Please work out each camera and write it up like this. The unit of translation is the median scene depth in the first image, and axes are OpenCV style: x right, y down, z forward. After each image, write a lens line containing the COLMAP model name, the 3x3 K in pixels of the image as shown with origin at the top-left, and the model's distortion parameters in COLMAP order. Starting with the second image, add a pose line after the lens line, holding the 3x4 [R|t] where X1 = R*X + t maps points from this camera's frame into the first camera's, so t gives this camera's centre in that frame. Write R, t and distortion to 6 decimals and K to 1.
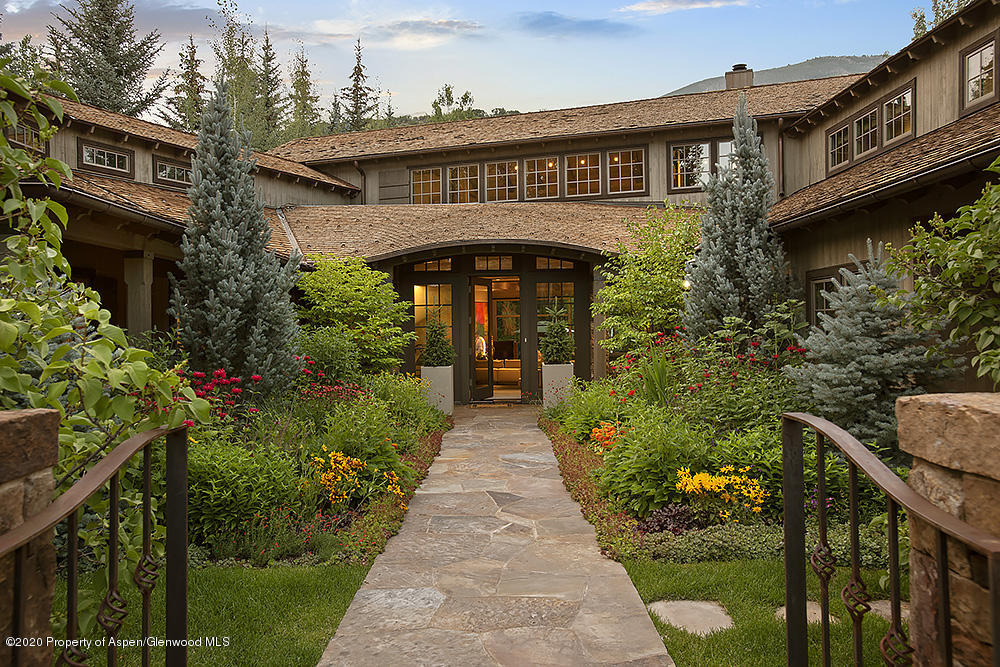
lens RADIAL K [[489.0, 0, 499.6], [0, 489.0, 323.1], [0, 0, 1]] dist [0.000955, 0.000142]
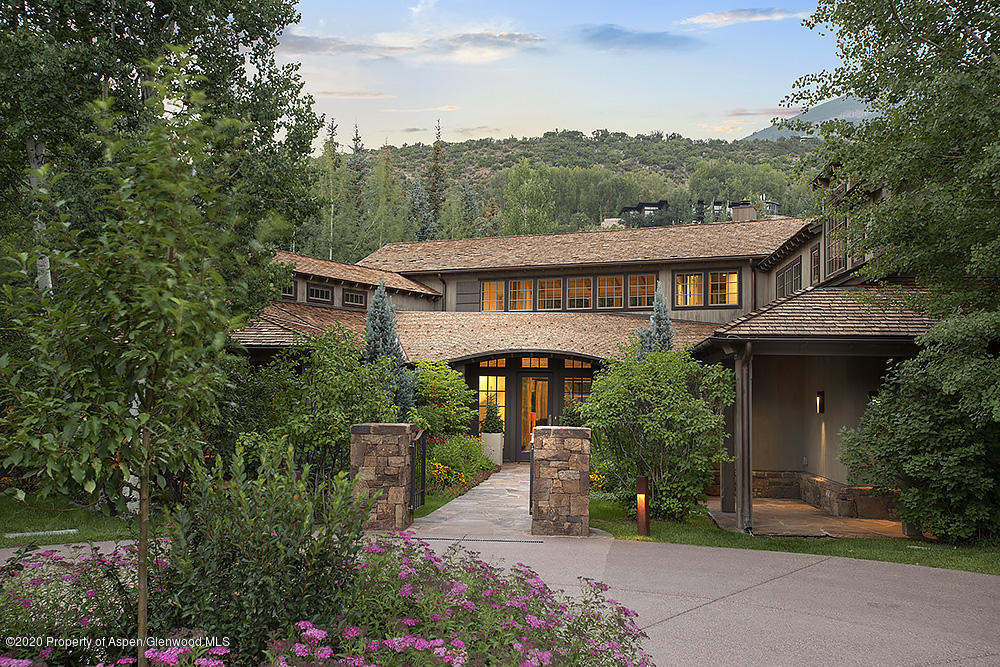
lens RADIAL K [[1011.9, 0, 500.0], [0, 1011.9, 333.5], [0, 0, 1]] dist [0.001359, 0.000588]
pose [[0.983421, 0.018258, -0.180416, 0.400714], [-0.026899, 0.998599, -0.045568, -0.068273], [0.179331, 0.049666, 0.982534, -1.831616]]
